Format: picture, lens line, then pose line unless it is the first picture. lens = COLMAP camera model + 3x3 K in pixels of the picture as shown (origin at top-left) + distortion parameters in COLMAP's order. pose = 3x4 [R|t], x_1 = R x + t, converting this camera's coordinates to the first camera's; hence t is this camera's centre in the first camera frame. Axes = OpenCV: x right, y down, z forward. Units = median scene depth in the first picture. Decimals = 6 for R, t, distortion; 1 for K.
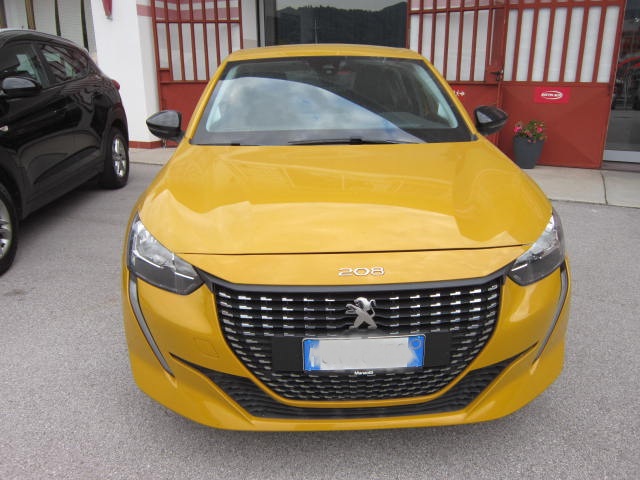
lens RADIAL K [[534.8, 0, 320.0], [0, 534.8, 240.0], [0, 0, 1]] dist [-0.051895, 0.017437]
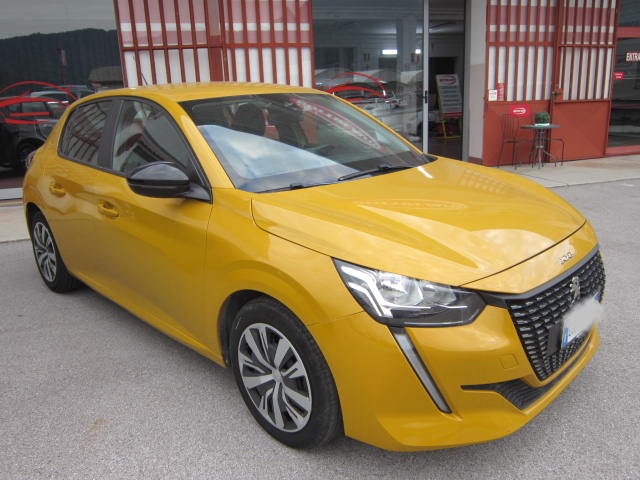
lens RADIAL K [[534.8, 0, 320.0], [0, 534.8, 240.0], [0, 0, 1]] dist [-0.051895, 0.017437]
pose [[0.731290, -0.192988, 0.654195, -0.867463], [0.238976, 0.970834, 0.019257, -0.103639], [-0.638831, 0.142254, 0.756081, 0.355858]]
